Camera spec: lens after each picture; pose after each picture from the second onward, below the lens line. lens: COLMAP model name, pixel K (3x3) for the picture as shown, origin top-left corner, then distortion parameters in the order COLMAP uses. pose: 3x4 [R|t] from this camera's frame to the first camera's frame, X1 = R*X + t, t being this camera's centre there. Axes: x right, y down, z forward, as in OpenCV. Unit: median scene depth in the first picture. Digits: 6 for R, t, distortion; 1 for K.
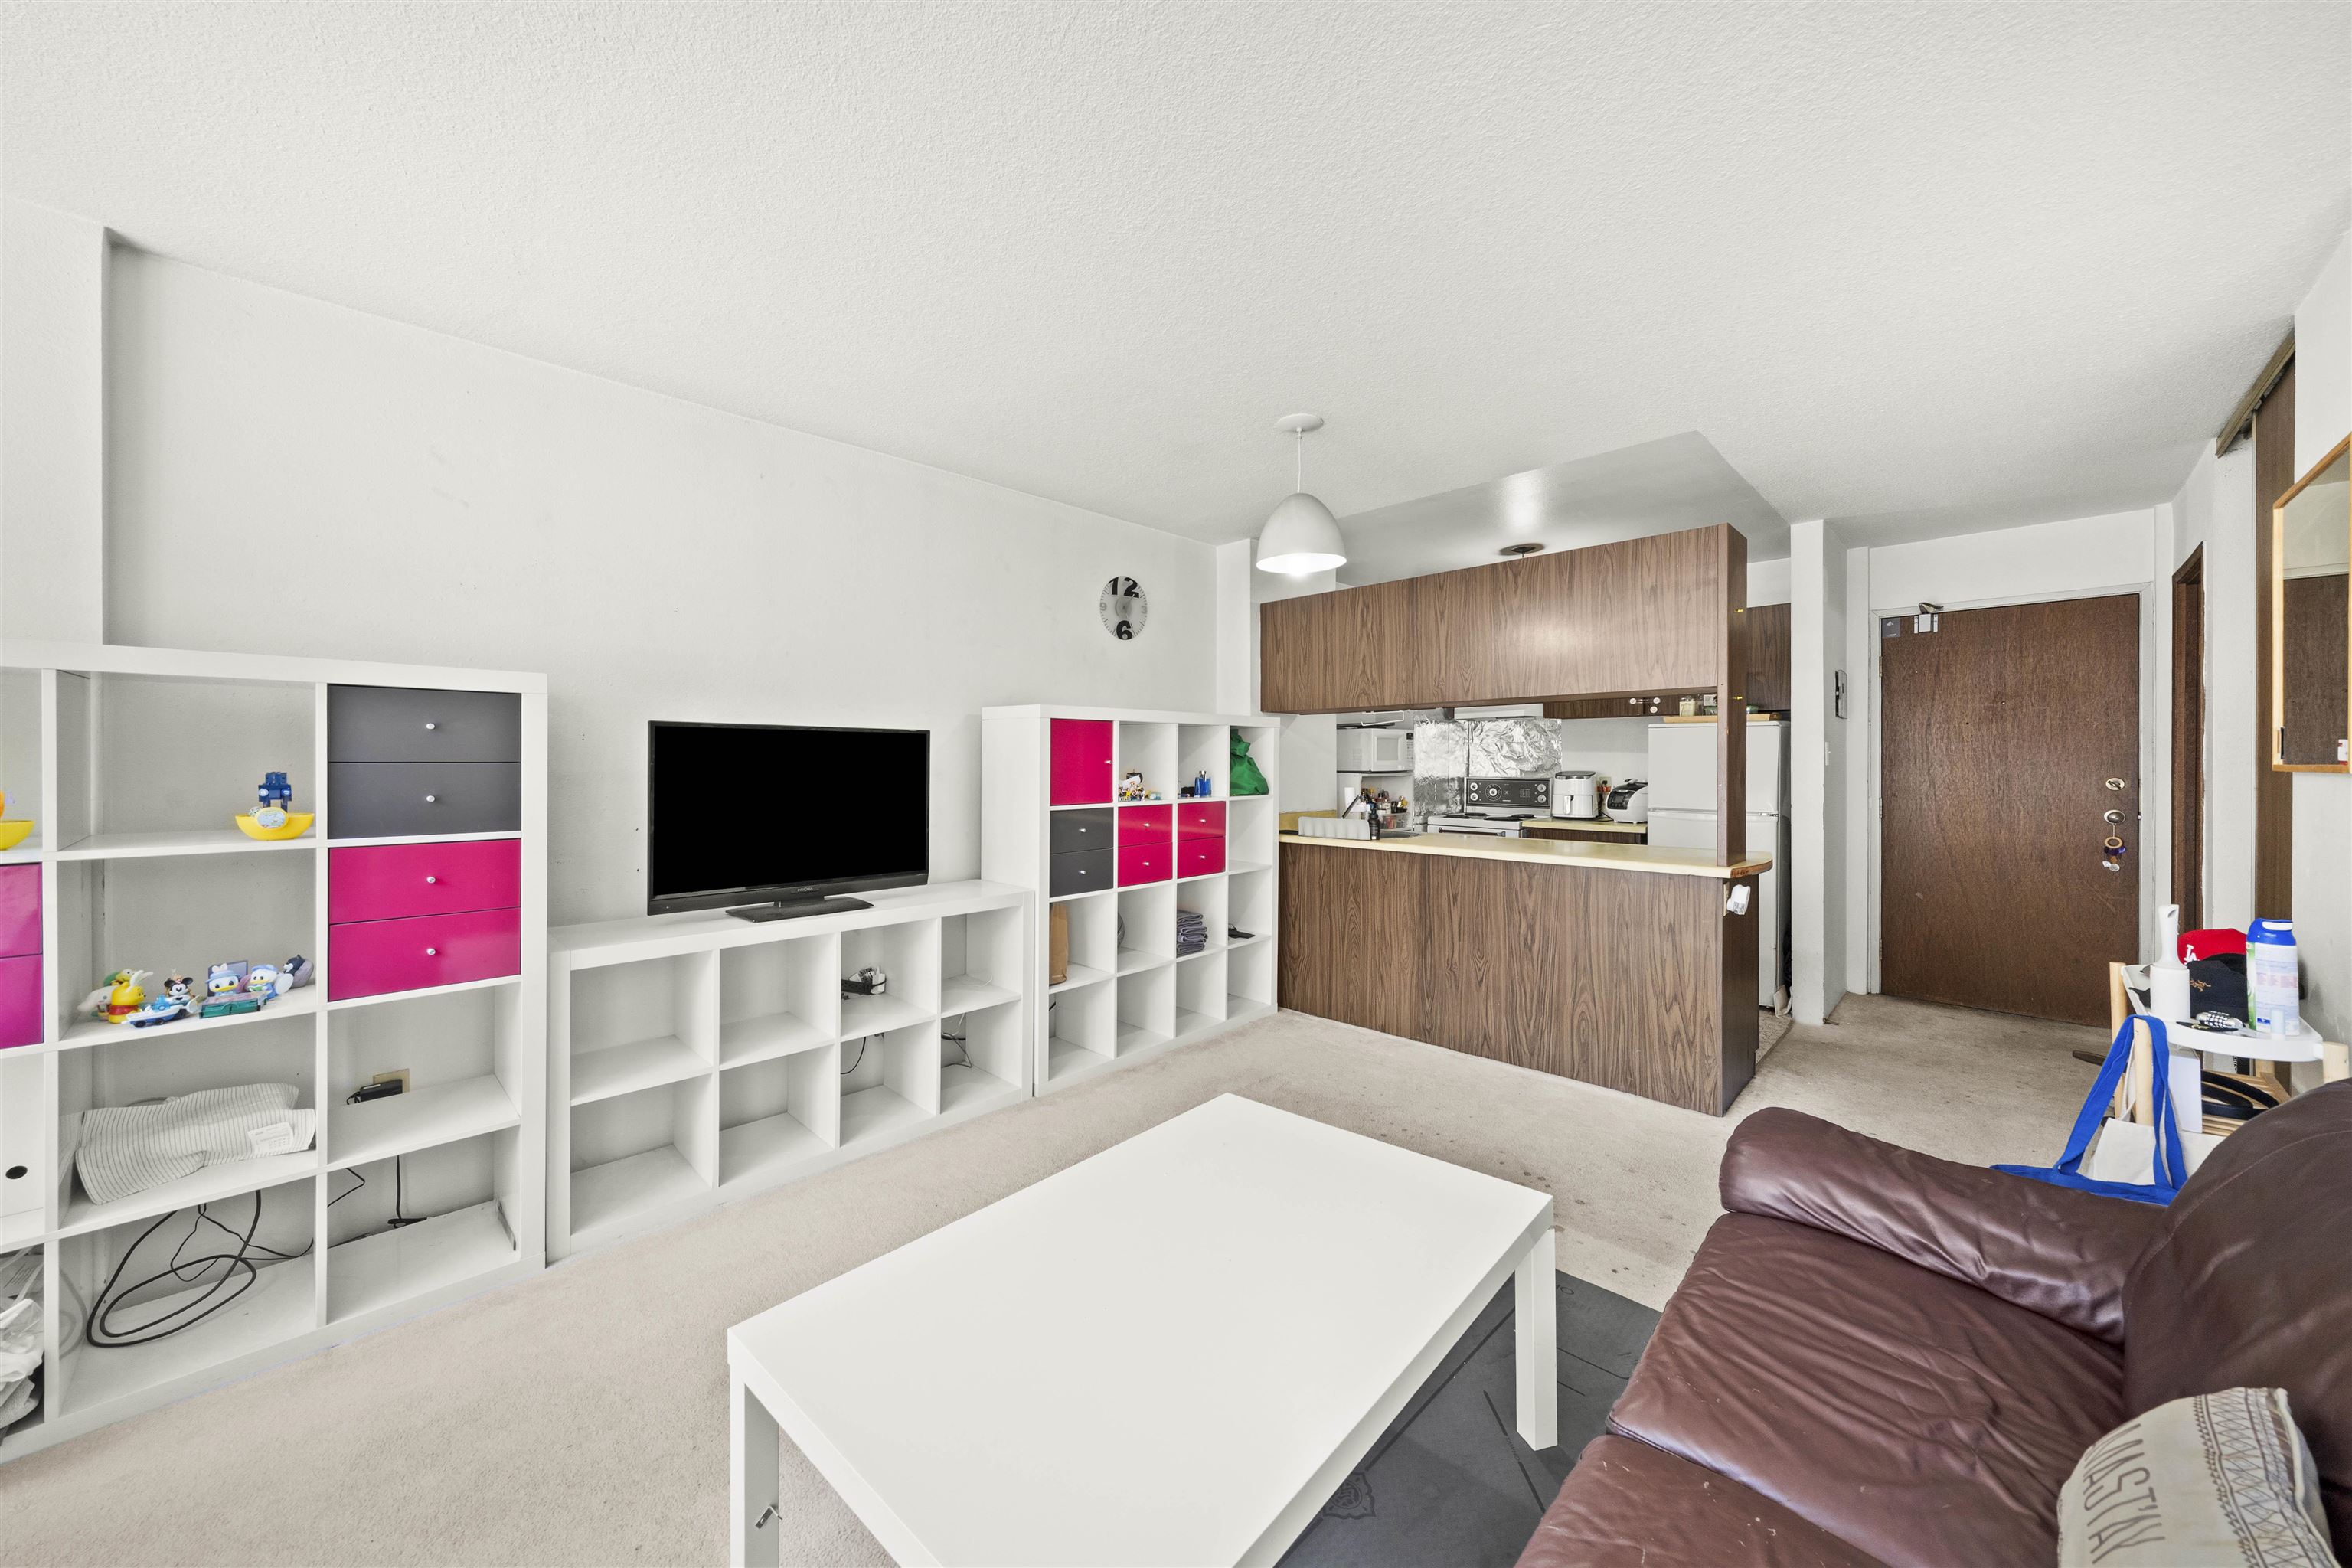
lens RADIAL K [[842.4, 0, 1168.3], [0, 842.4, 765.8], [0, 0, 1]] dist [0.000231, 0.000026]
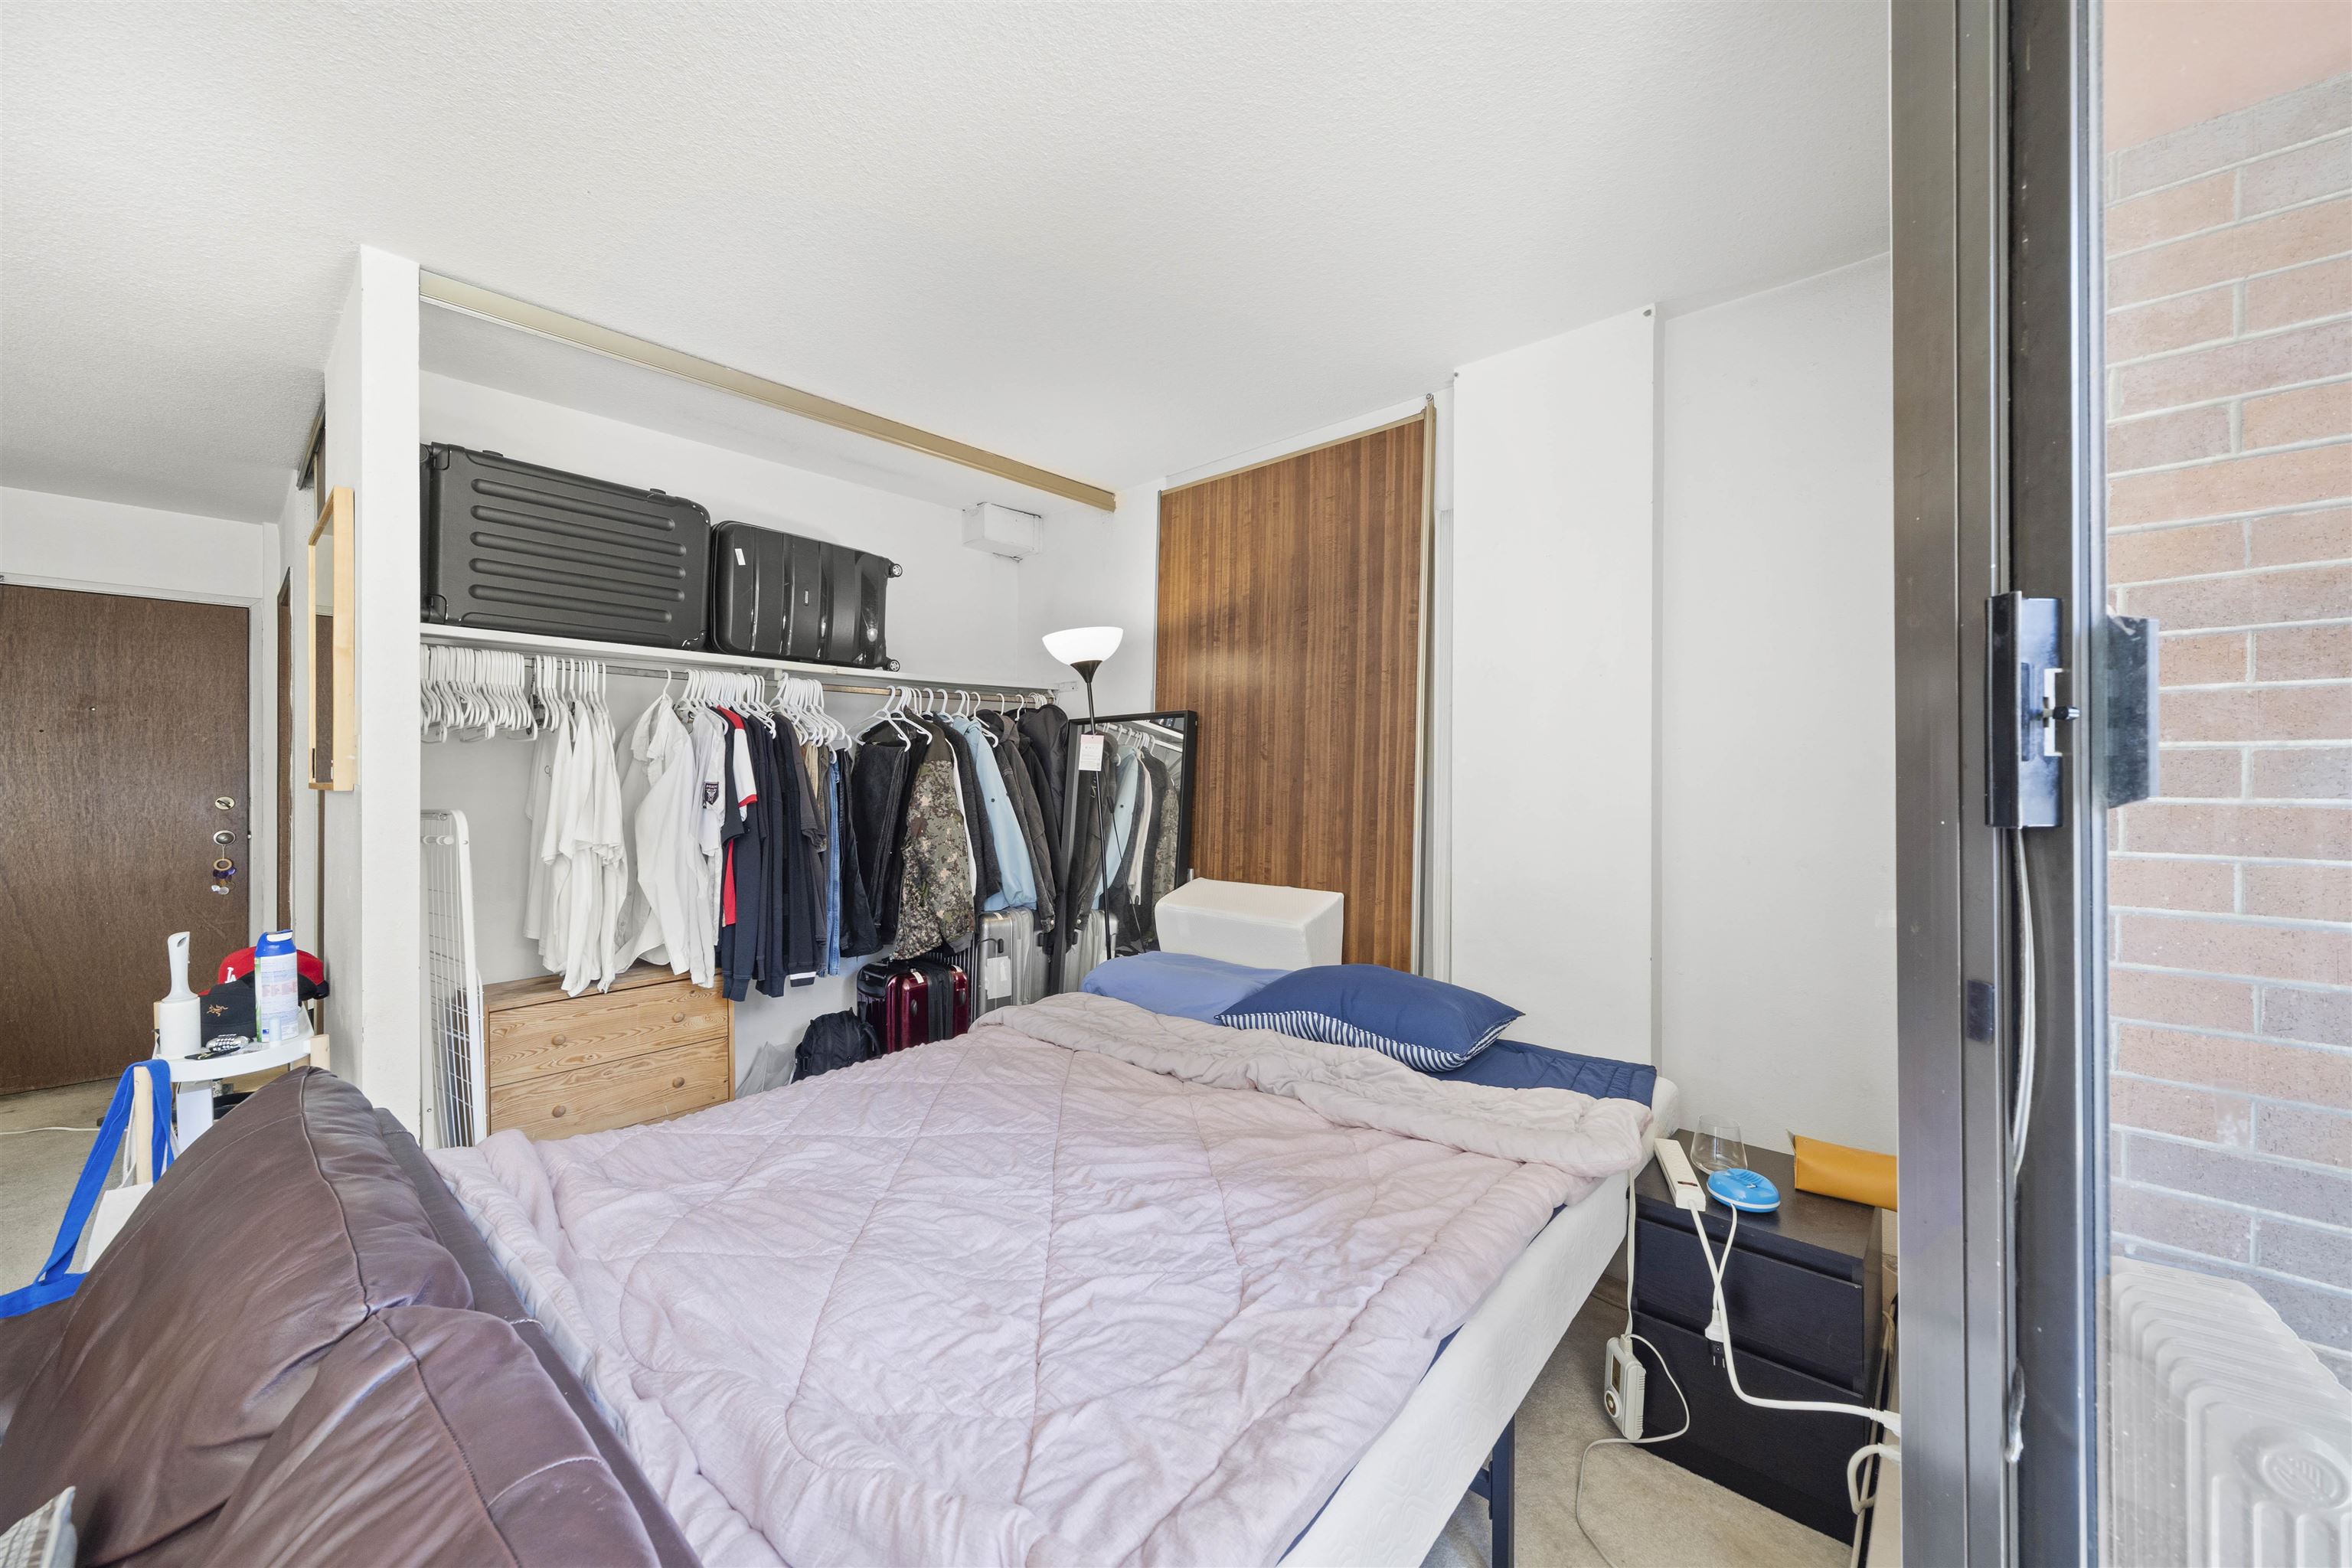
lens RADIAL K [[875.4, 0, 1174.0], [0, 875.4, 778.4], [0, 0, 1]] dist [0.000564, 0.000120]
pose [[-0.044828, 0.003049, 0.998990, 0.086370], [0.002761, 0.999992, -0.002928, -0.000395], [-0.998991, 0.002627, -0.044836, -0.029317]]
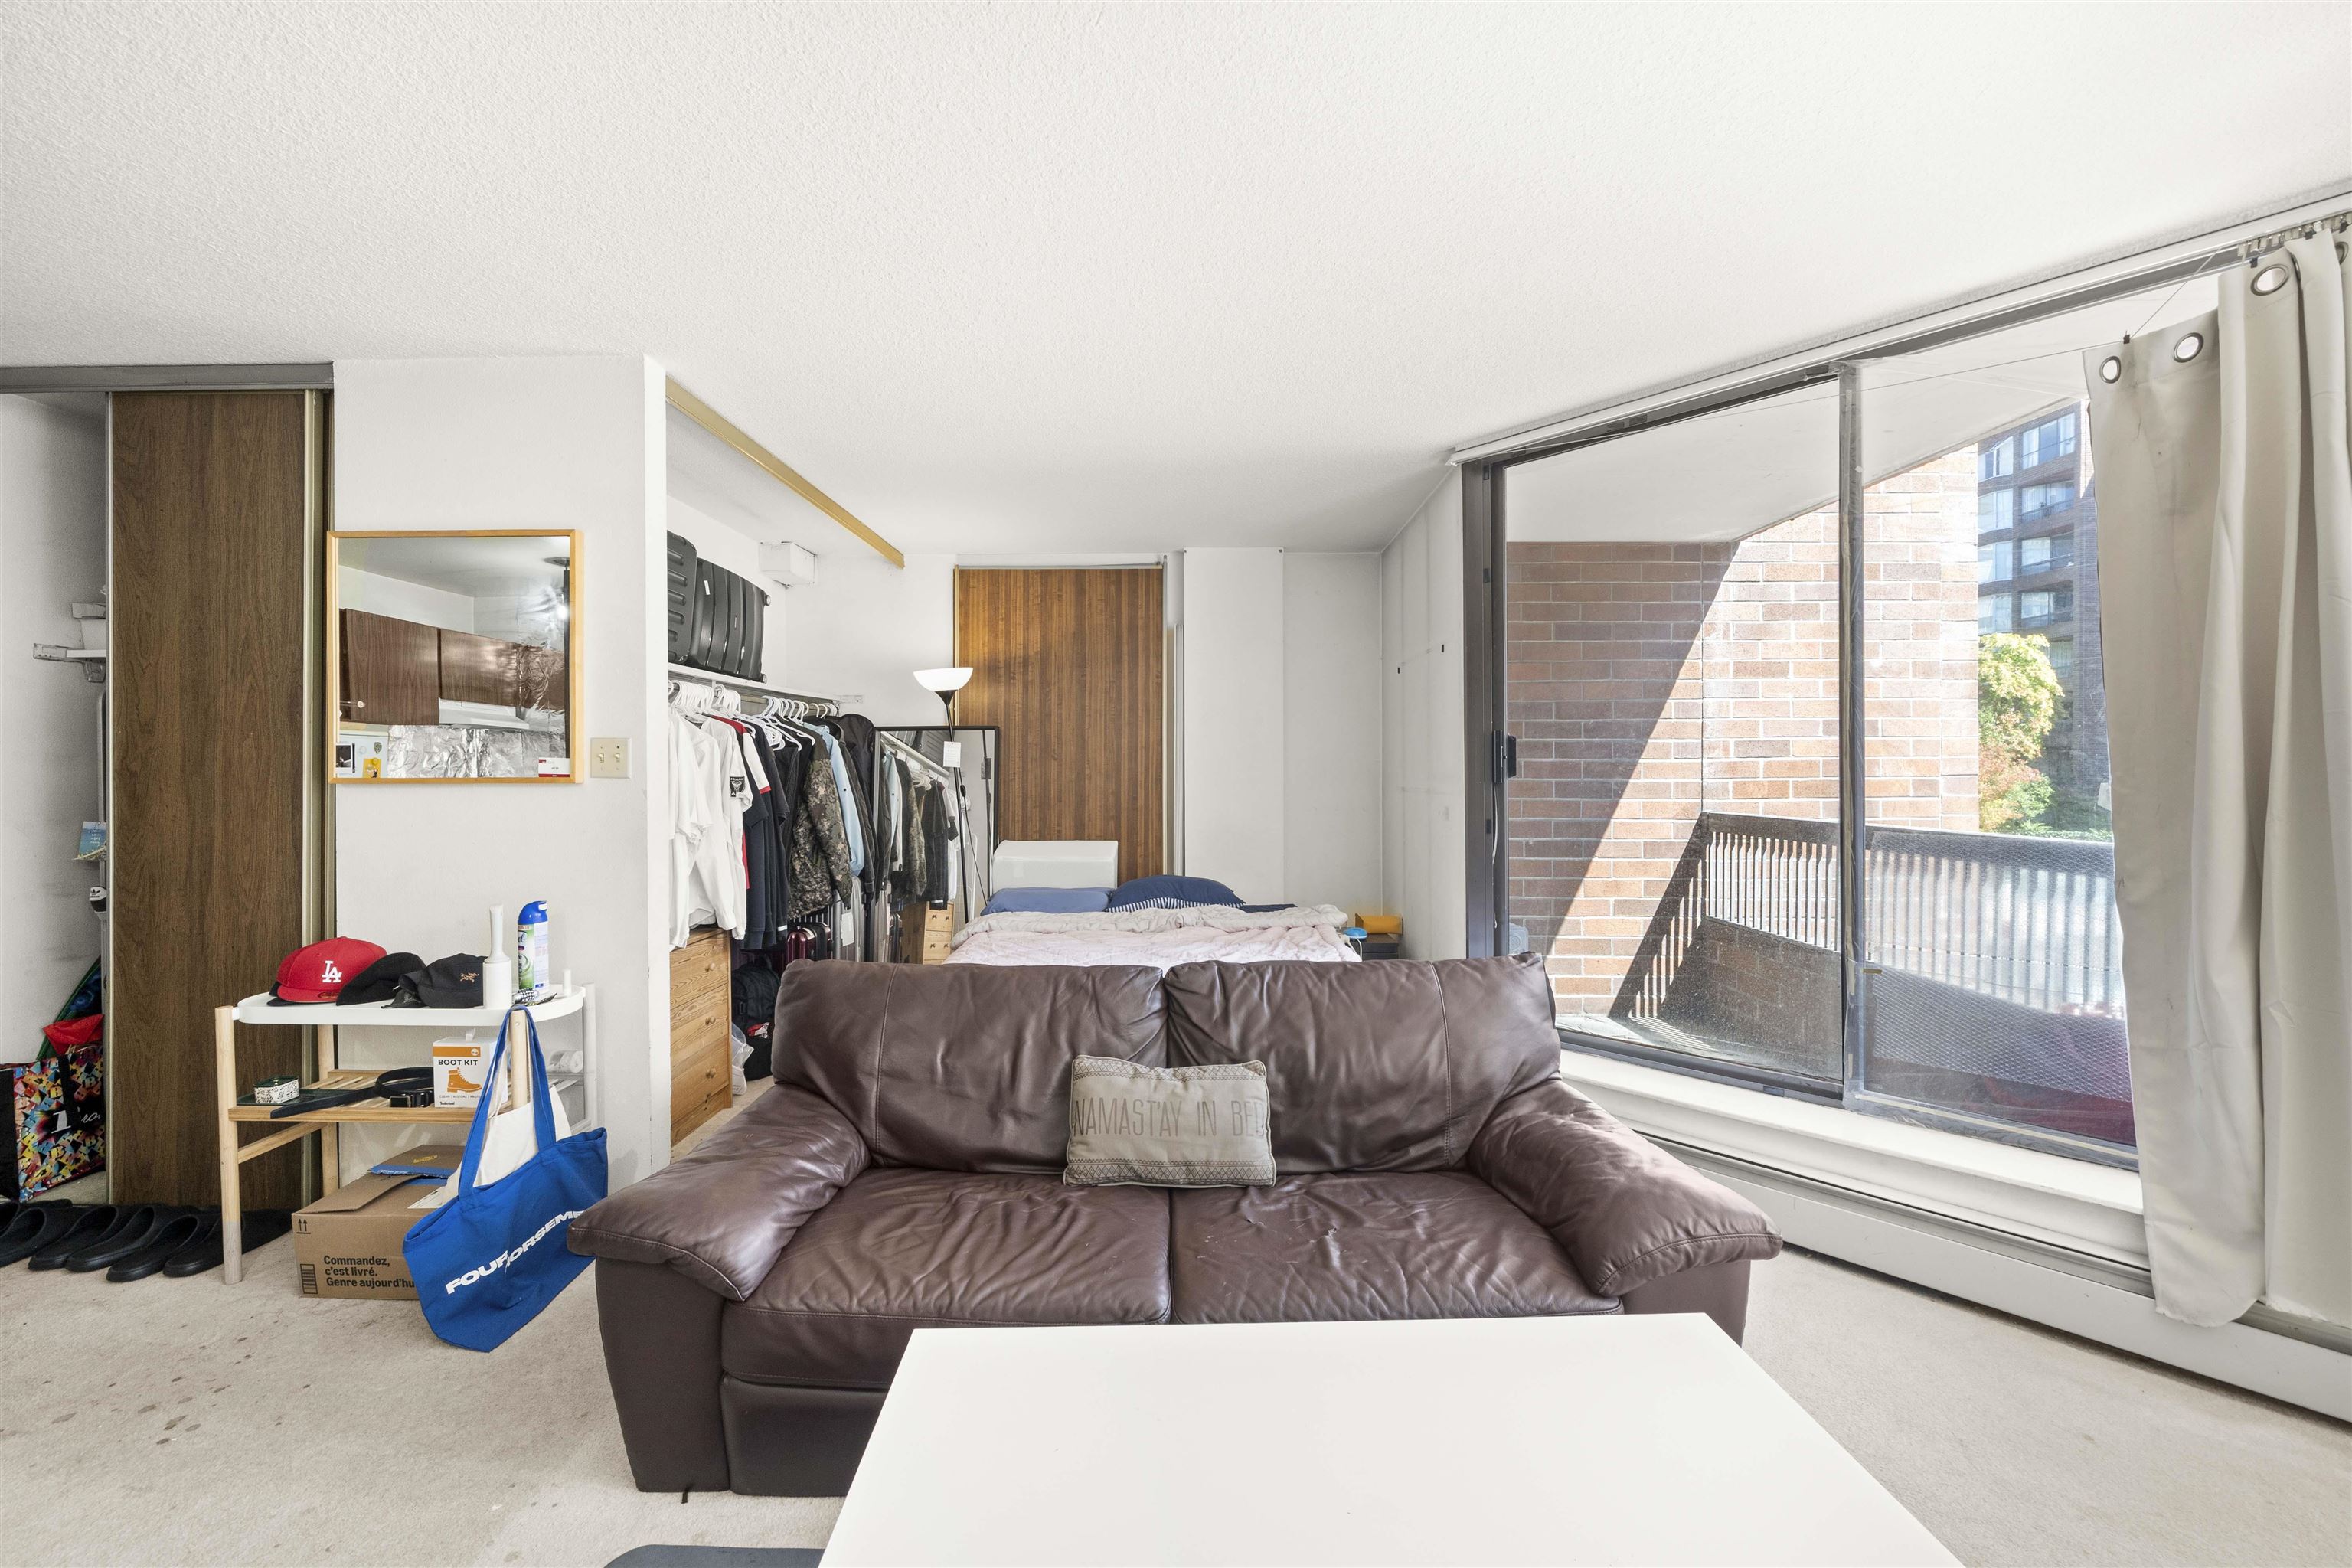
lens RADIAL K [[875.4, 0, 1174.0], [0, 875.4, 778.4], [0, 0, 1]] dist [0.000564, 0.000120]
pose [[-0.692494, -0.000830, 0.721423, -0.122133], [0.005784, 0.999961, 0.006702, -0.001299], [-0.721400, 0.008814, -0.692462, 0.569936]]
